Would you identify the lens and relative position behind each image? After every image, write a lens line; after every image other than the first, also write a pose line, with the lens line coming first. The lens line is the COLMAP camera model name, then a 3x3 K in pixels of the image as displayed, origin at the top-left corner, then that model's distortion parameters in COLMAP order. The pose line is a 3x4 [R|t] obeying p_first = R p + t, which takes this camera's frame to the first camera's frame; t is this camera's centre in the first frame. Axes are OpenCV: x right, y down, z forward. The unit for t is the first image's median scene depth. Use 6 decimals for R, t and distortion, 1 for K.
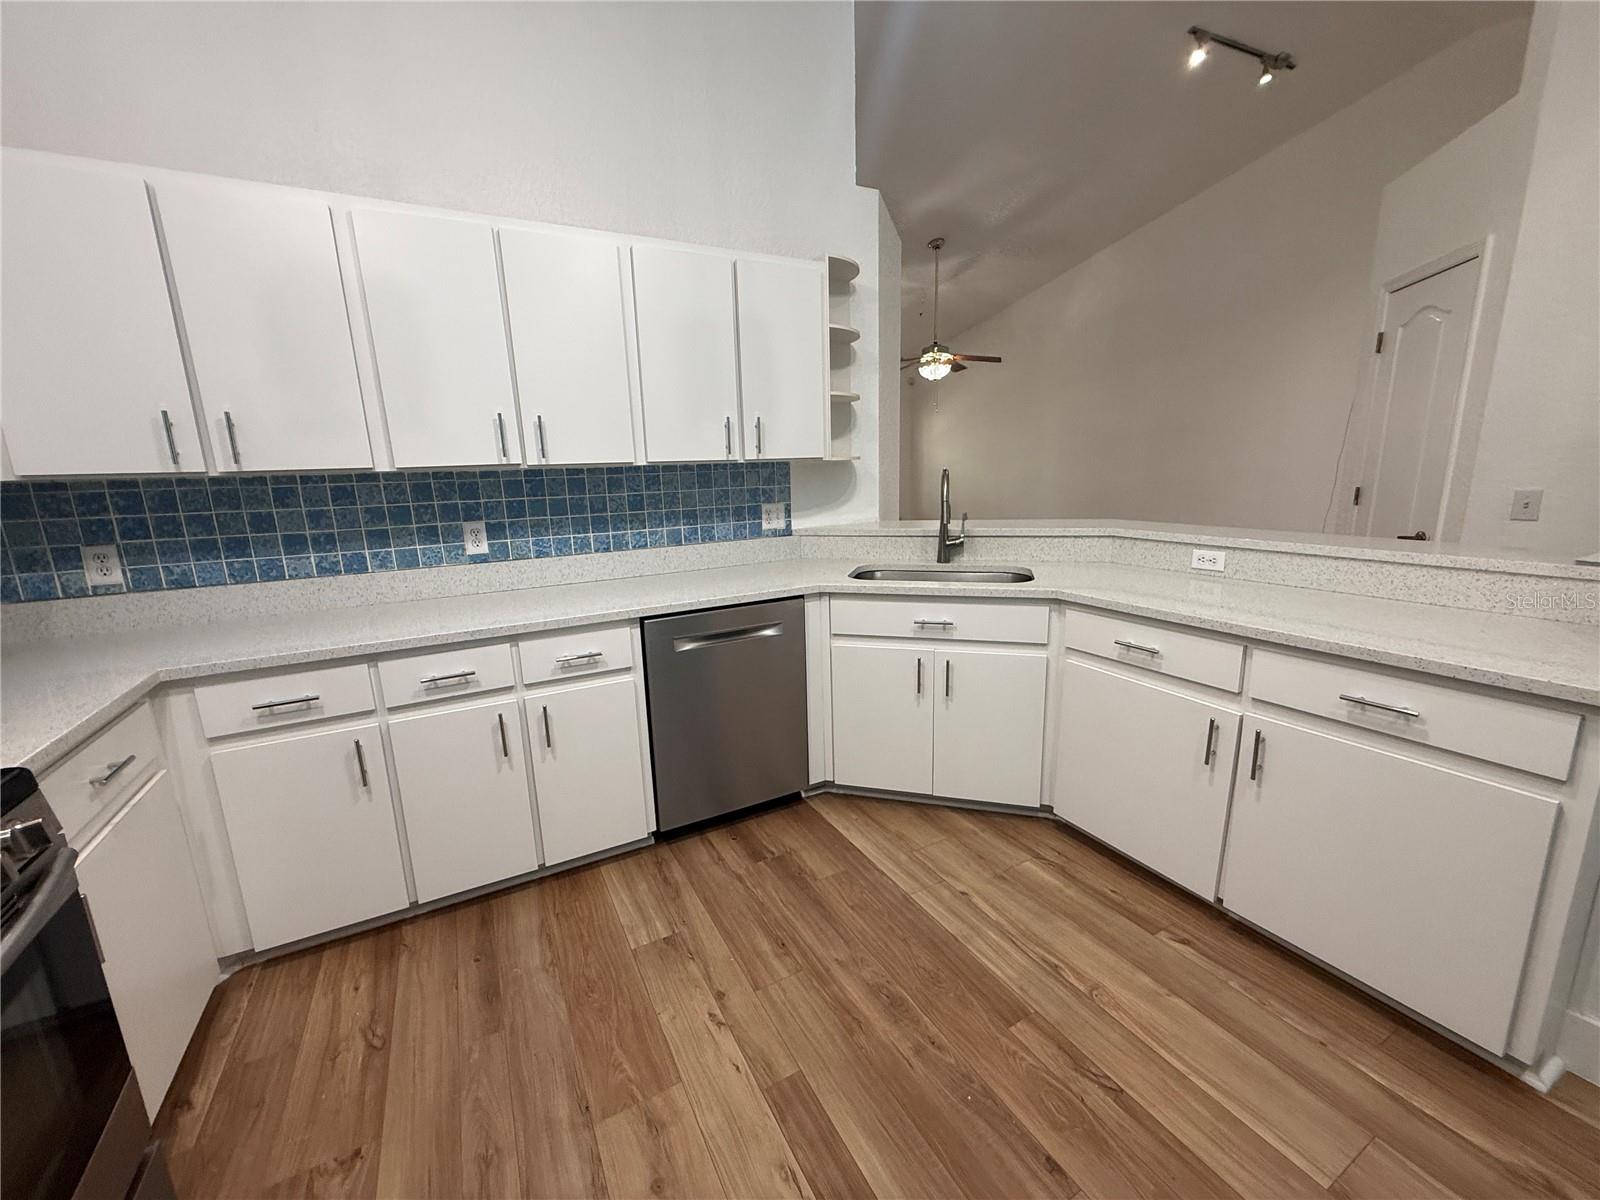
lens RADIAL K [[636.1, 0, 792.8], [0, 636.1, 600.6], [0, 0, 1]] dist [0.000846, 0.000064]
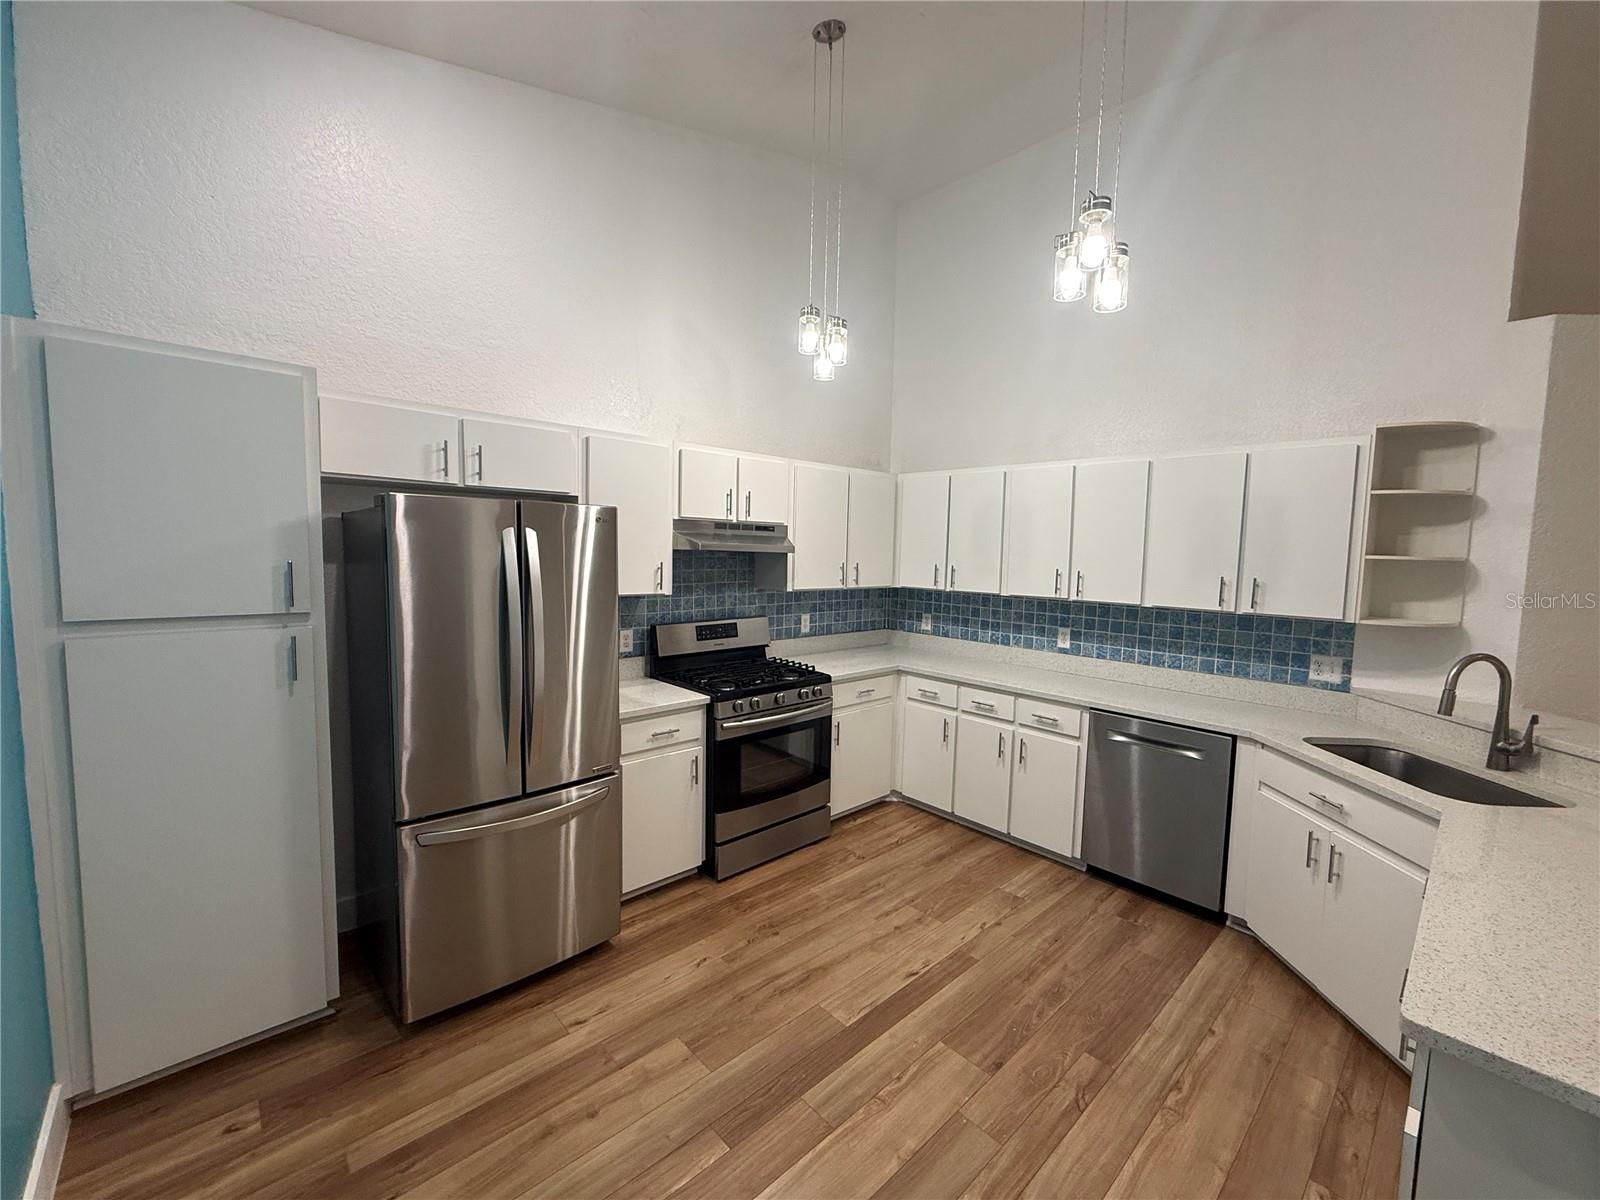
lens RADIAL K [[636.1, 0, 792.8], [0, 636.1, 600.6], [0, 0, 1]] dist [0.000846, 0.000064]
pose [[0.240021, 0.112147, -0.964268, 0.927462], [-0.229758, 0.971646, 0.055815, -0.128746], [0.943187, 0.208152, 0.258982, -0.090289]]
